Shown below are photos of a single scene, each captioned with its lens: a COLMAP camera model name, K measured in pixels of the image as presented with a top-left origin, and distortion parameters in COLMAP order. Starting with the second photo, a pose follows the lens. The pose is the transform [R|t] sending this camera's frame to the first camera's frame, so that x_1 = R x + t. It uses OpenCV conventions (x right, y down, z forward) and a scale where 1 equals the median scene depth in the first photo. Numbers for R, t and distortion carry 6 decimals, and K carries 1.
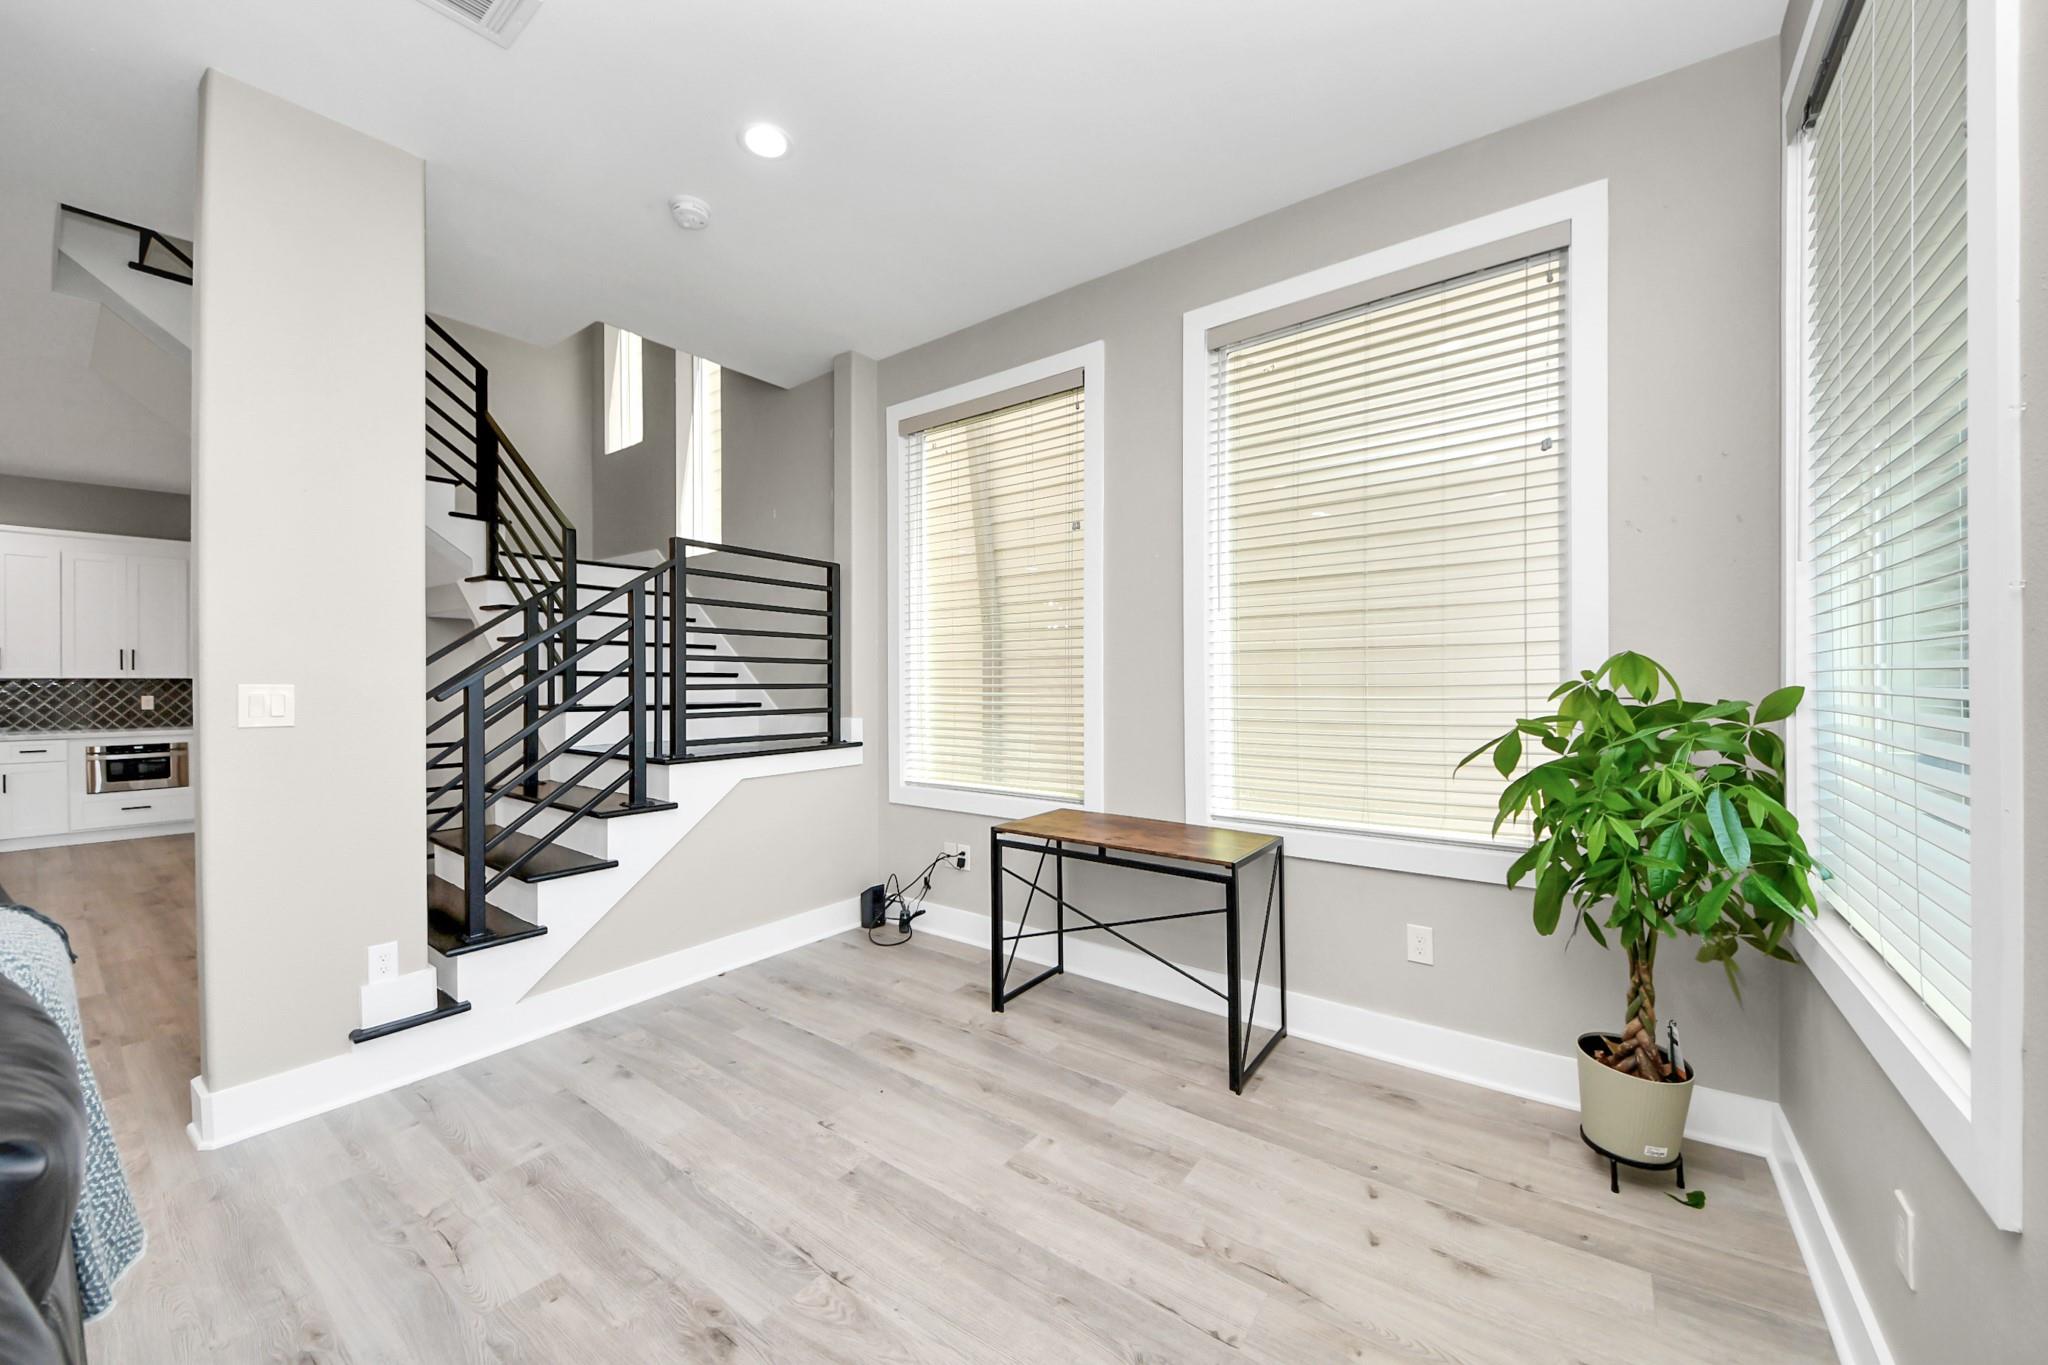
lens RADIAL K [[732.9, 0, 996.5], [0, 732.9, 677.6], [0, 0, 1]] dist [-0.000943, -0.000142]
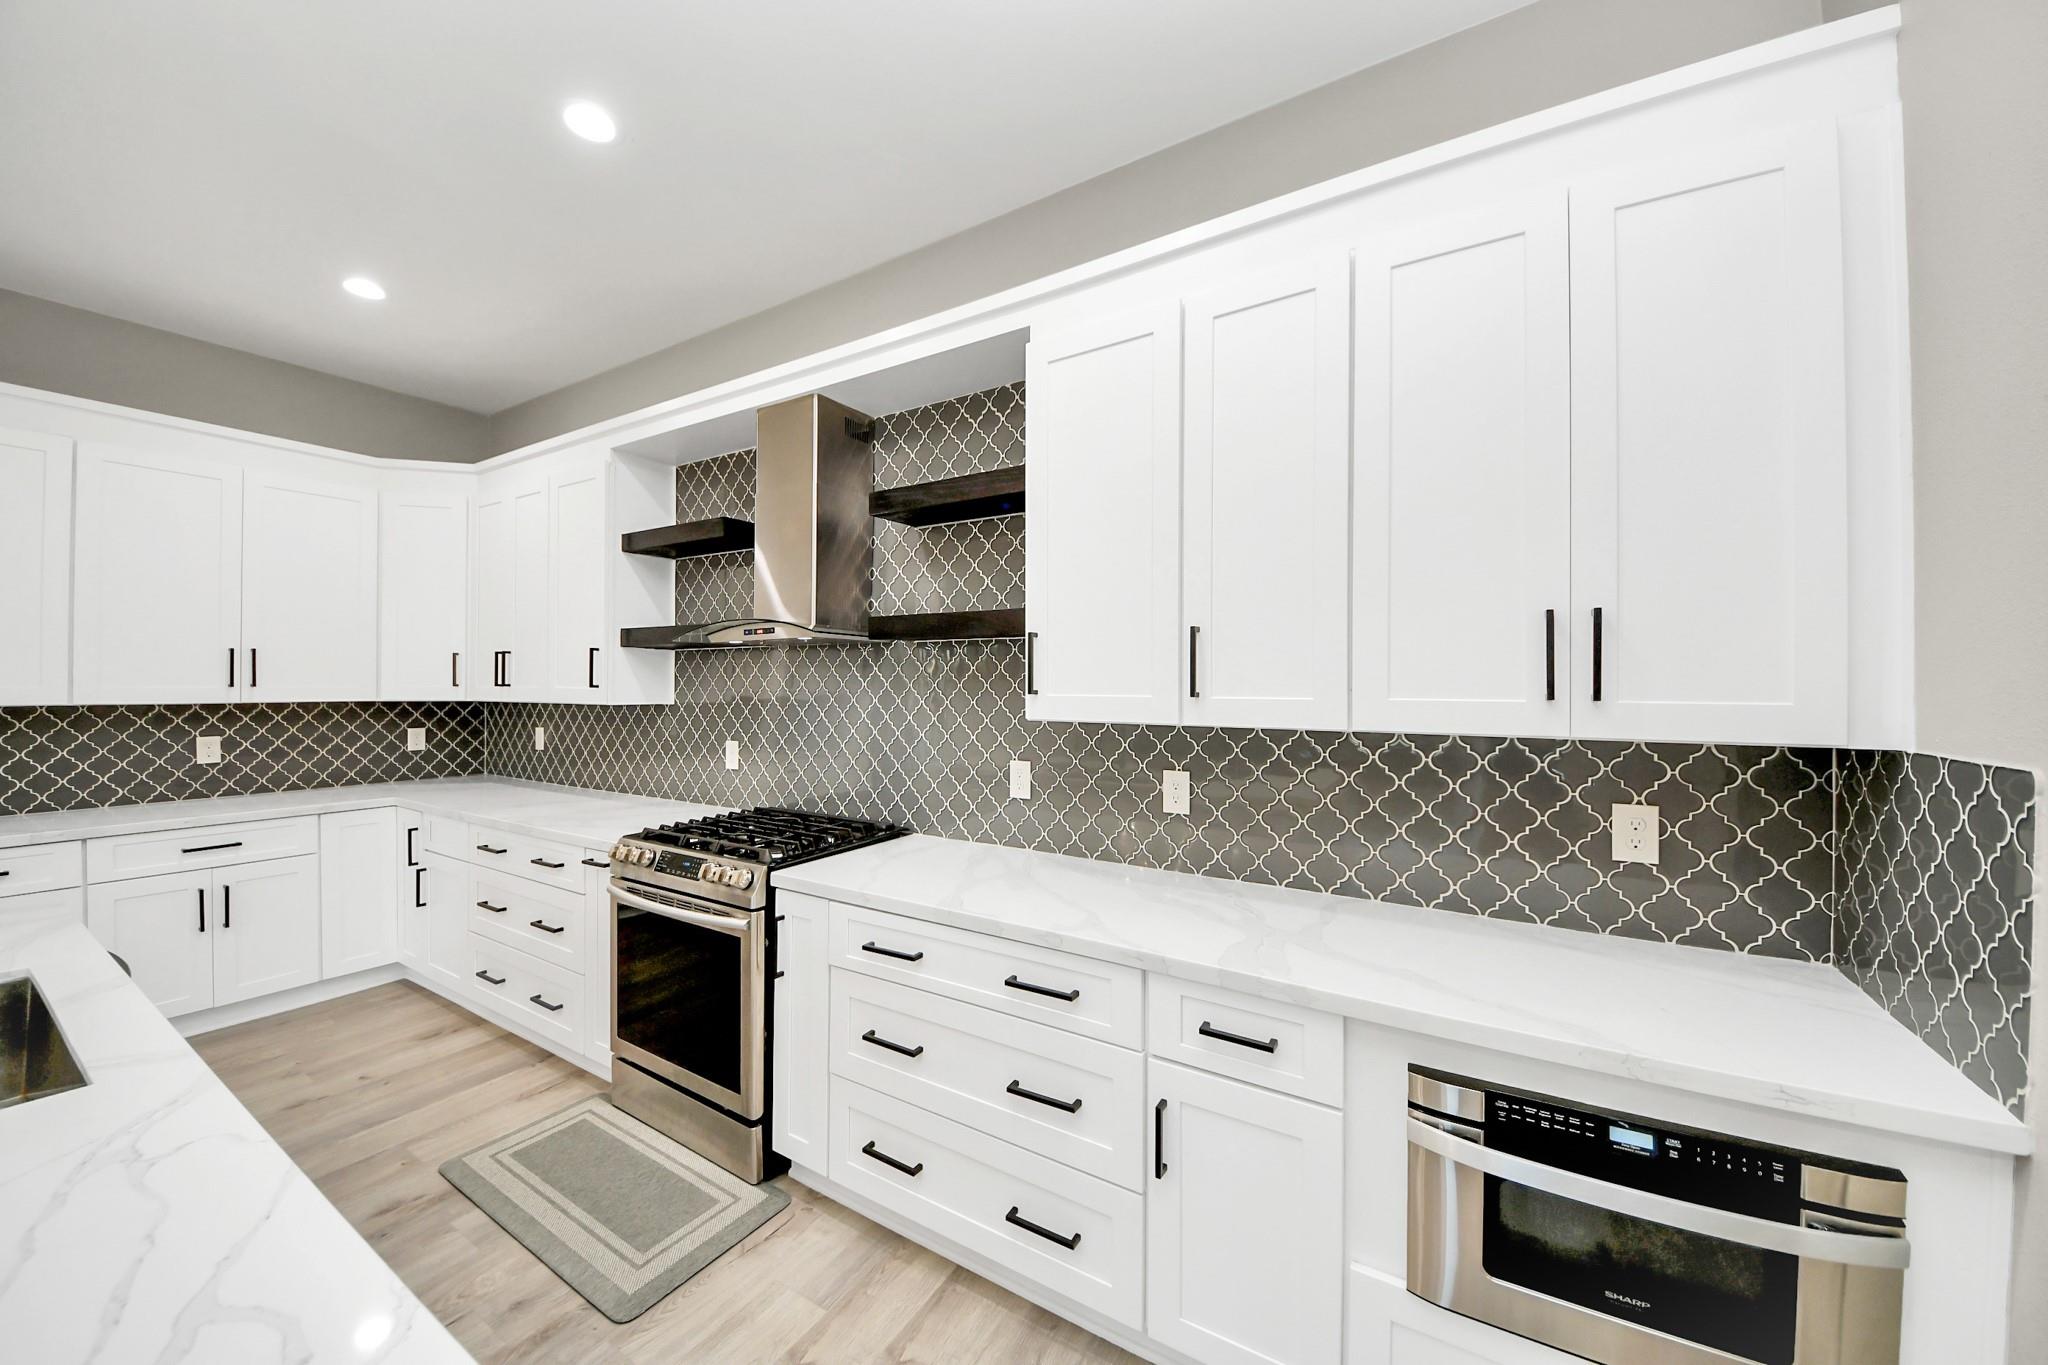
lens RADIAL K [[769.2, 0, 964.7], [0, 769.2, 685.3], [0, 0, 1]] dist [0.025099, -0.012590]
pose [[0.058680, 0.006326, -0.998257, -3.120388], [-0.001720, 0.999979, 0.006236, -0.054014], [0.998275, 0.001351, 0.058689, 2.598310]]
